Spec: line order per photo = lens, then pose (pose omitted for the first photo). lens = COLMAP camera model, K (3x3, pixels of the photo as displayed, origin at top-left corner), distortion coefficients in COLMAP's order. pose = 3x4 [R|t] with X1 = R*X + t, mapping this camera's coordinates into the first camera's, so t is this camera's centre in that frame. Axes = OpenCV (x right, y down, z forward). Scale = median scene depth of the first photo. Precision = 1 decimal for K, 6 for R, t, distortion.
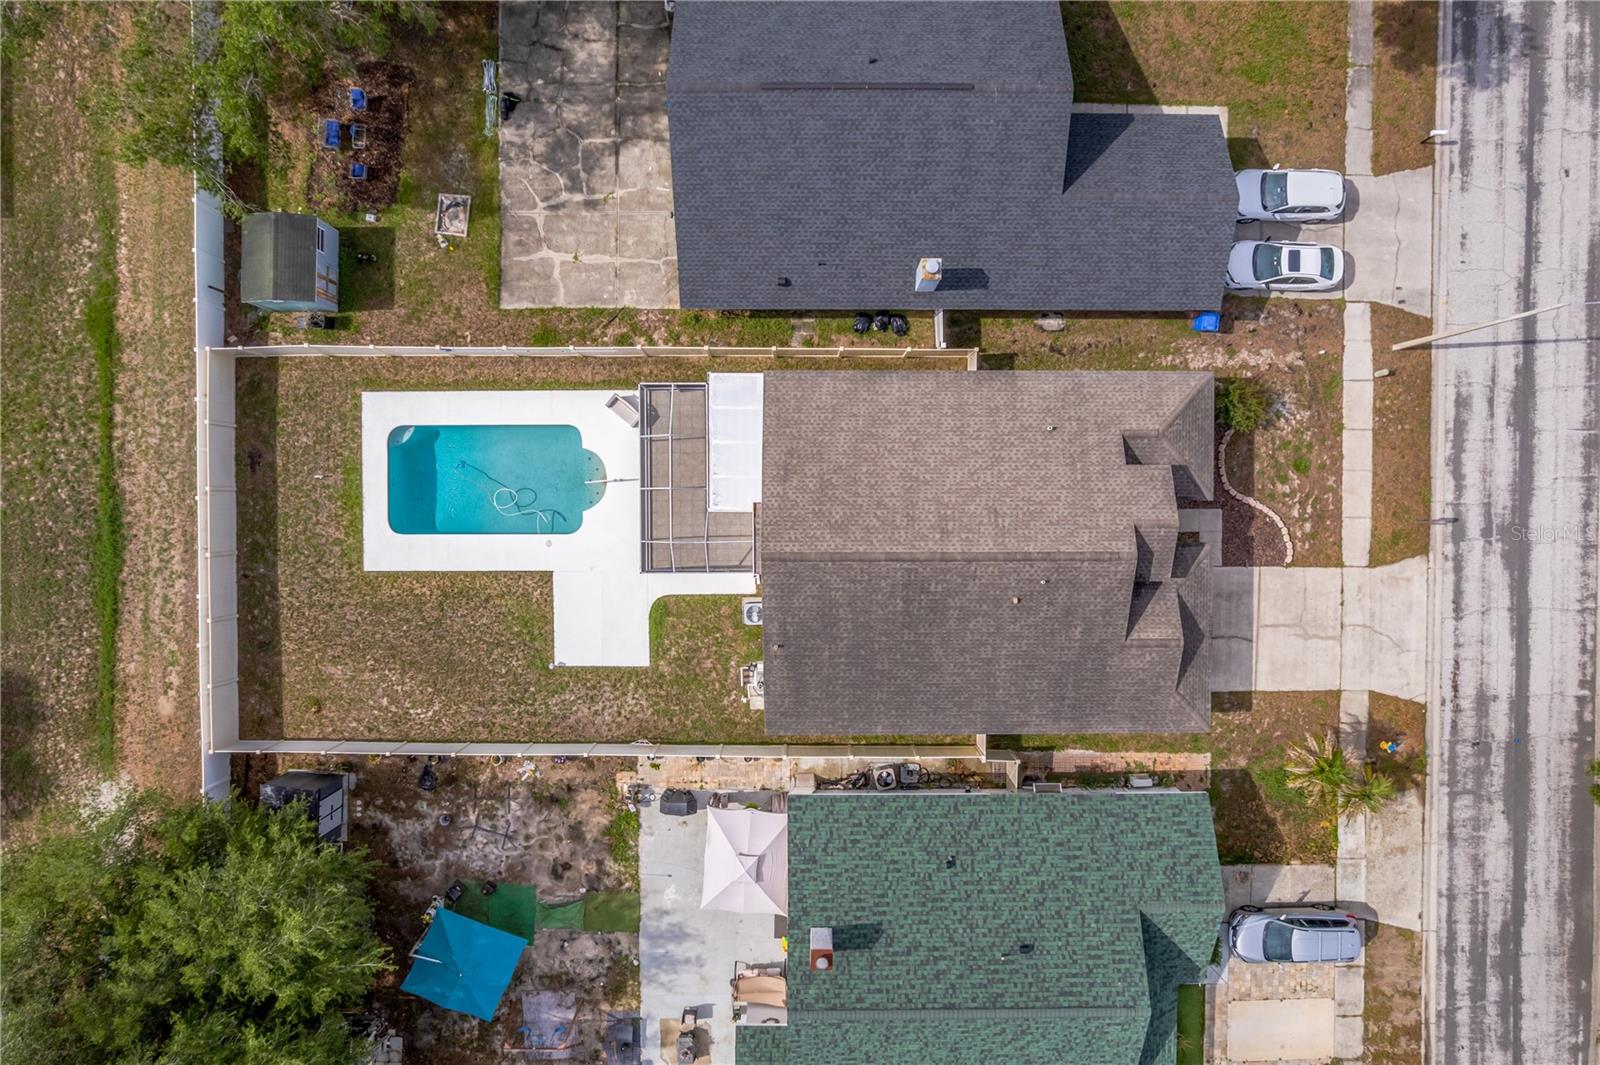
lens RADIAL K [[1022.6, 0, 788.8], [0, 1022.6, 509.6], [0, 0, 1]] dist [-0.073392, 0.065611]
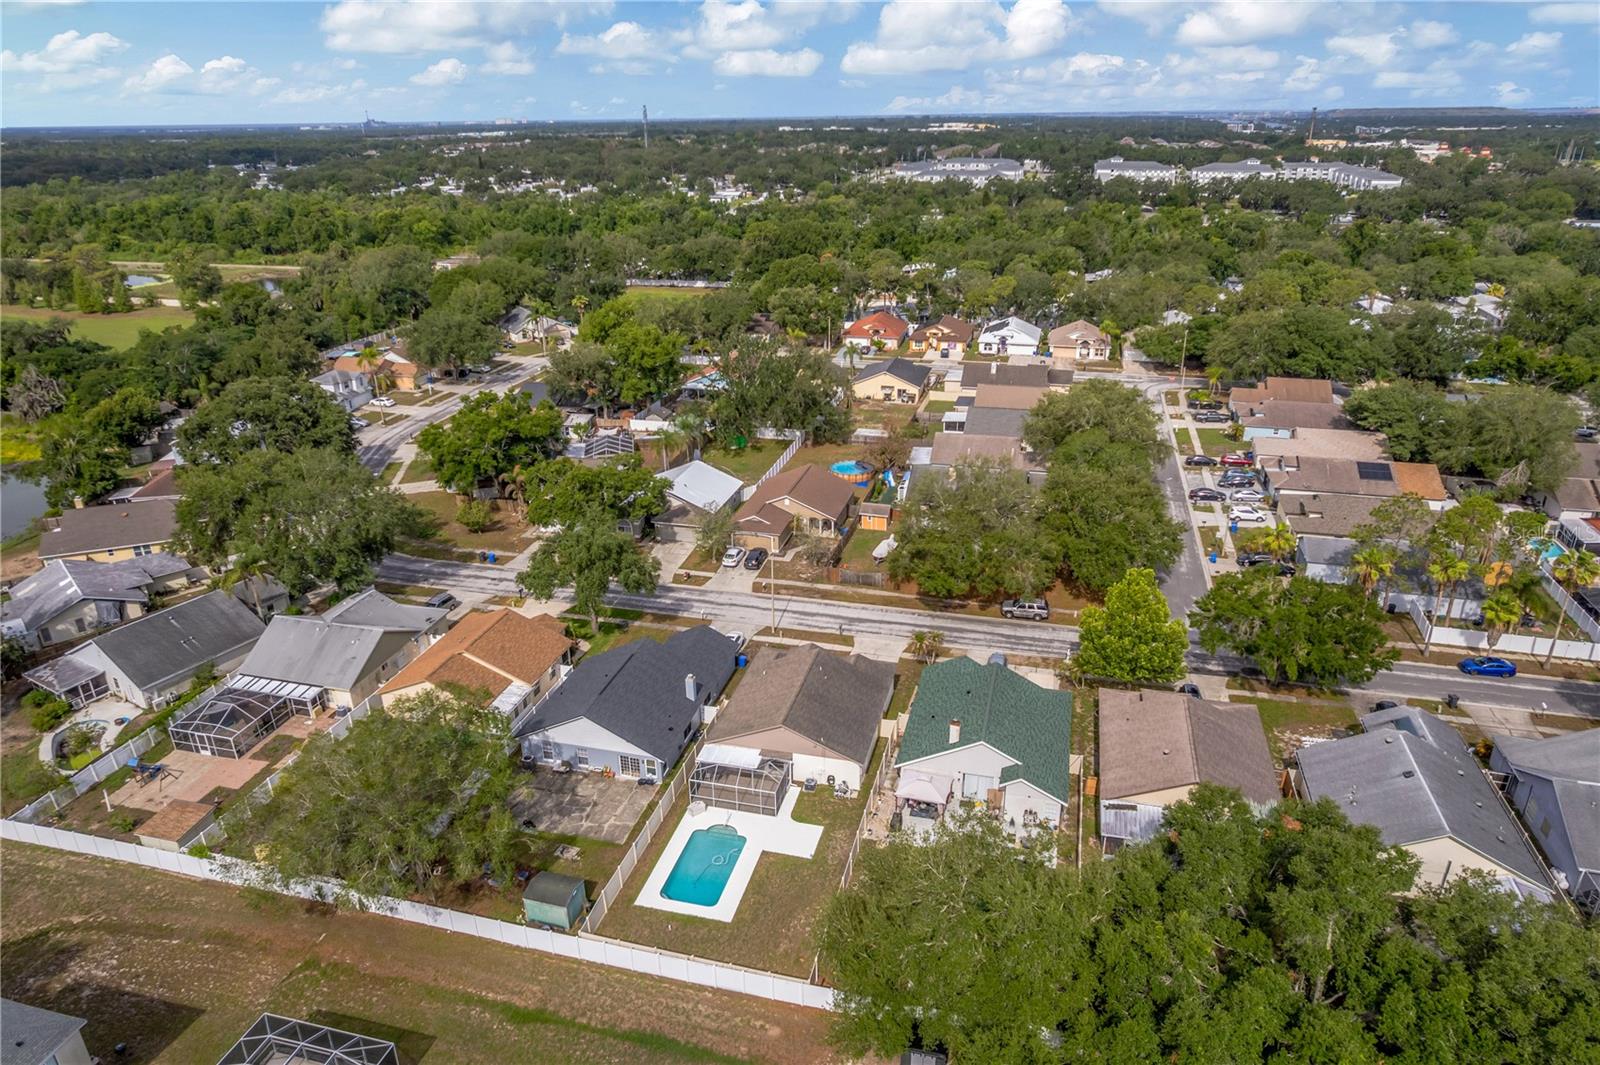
lens RADIAL K [[1022.6, 0, 802.6], [0, 1022.6, 539.8], [0, 0, 1]] dist [-0.073392, 0.065611]
pose [[0.252934, -0.381093, 0.889265, -1.666031], [0.966896, 0.067553, -0.246065, 0.555963], [0.033701, 0.922065, 0.385564, -0.252663]]
